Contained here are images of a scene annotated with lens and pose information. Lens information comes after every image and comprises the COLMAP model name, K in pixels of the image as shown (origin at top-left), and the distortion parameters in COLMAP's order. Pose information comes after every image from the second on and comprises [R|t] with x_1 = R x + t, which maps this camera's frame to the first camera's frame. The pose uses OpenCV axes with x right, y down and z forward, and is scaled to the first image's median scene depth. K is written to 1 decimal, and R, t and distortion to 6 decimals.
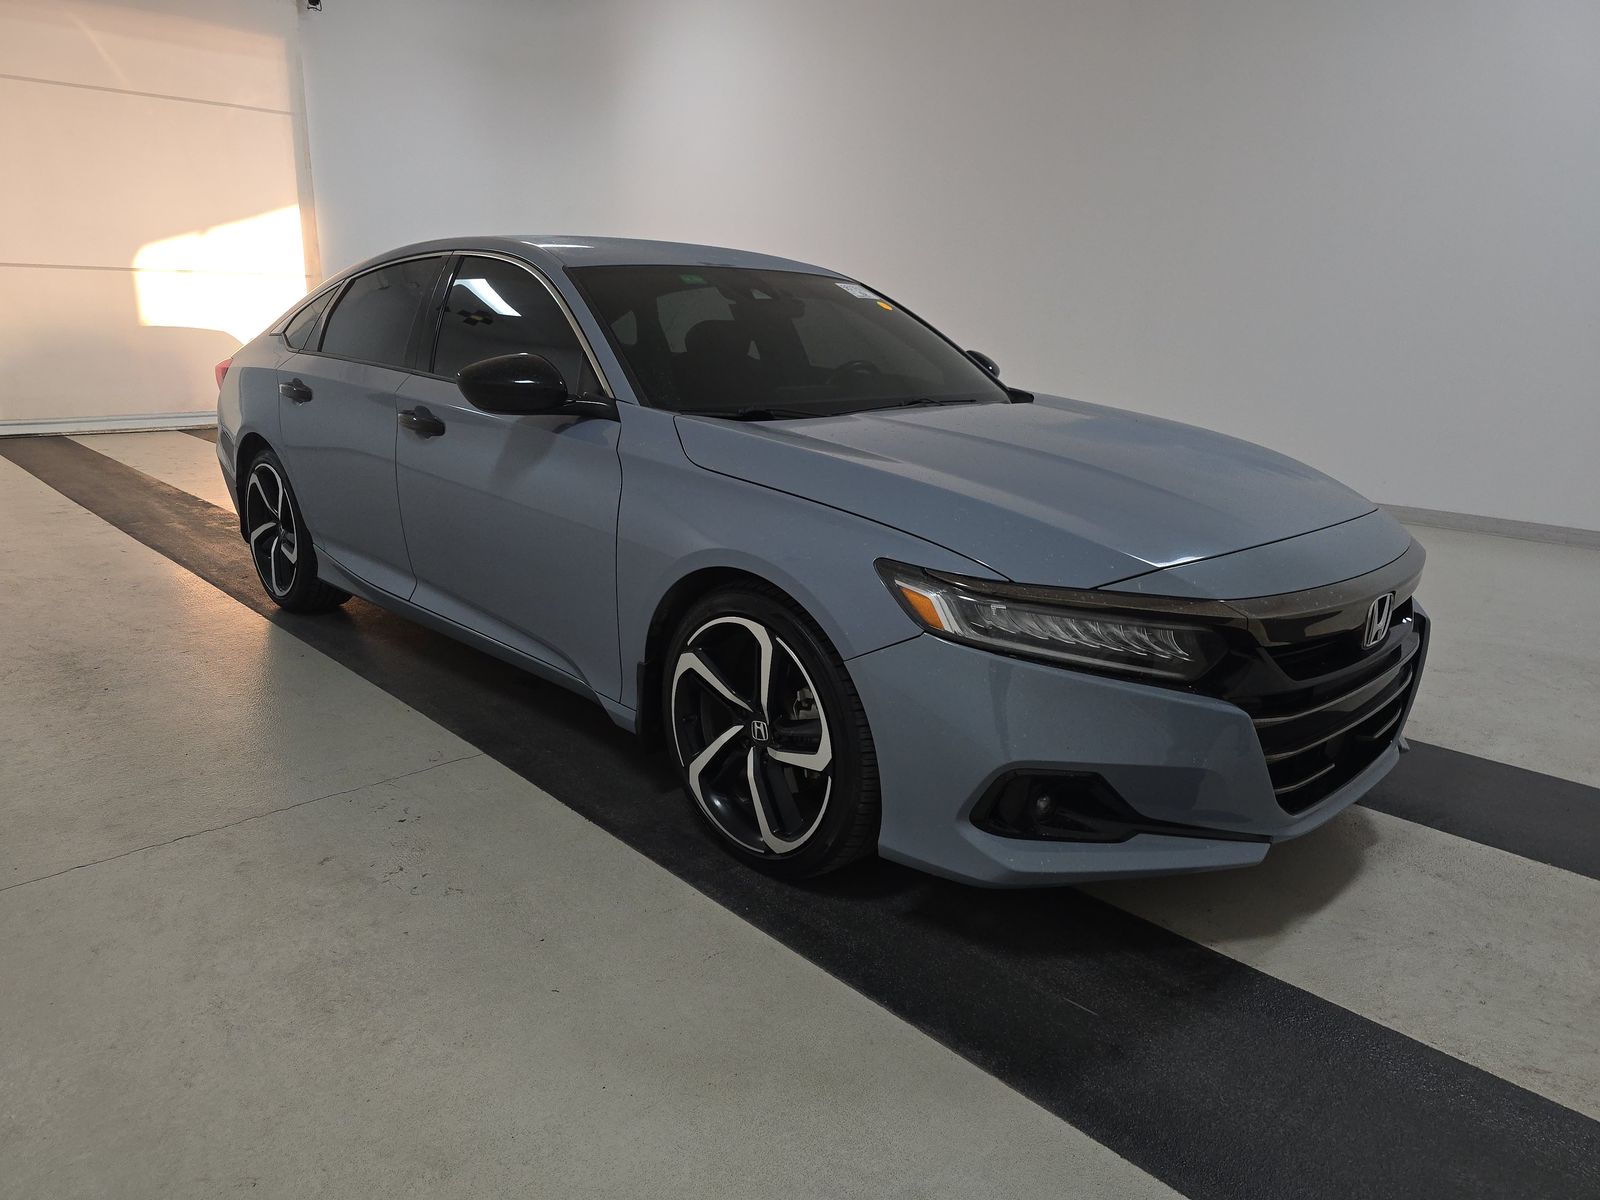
lens RADIAL K [[1071.0, 0, 800.0], [0, 1071.0, 600.0], [0, 0, 1]] dist [0.003633, 0.000472]
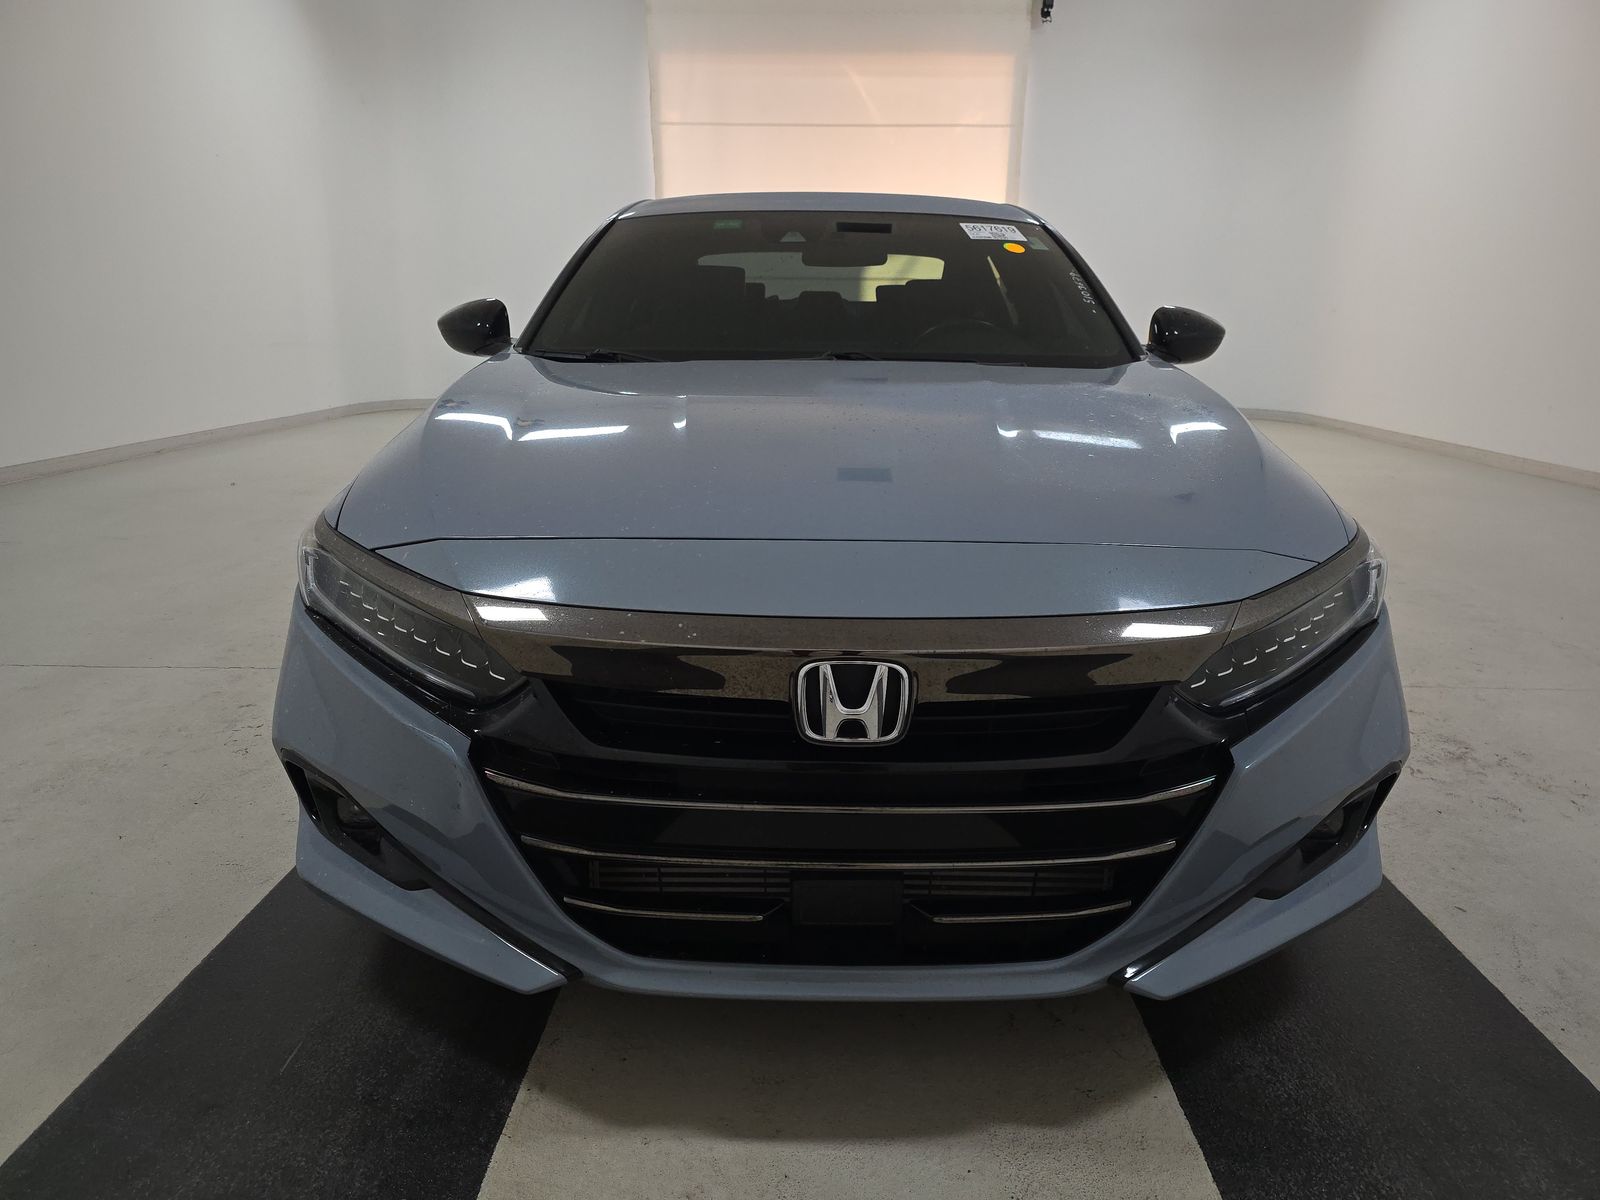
lens RADIAL K [[1071.0, 0, 800.0], [0, 1071.0, 600.0], [0, 0, 1]] dist [0.003633, 0.000472]
pose [[0.718094, 0.162280, -0.676762, 0.180875], [-0.170035, 0.983874, 0.055502, -0.011988], [0.674855, 0.075217, 0.734107, 0.112786]]
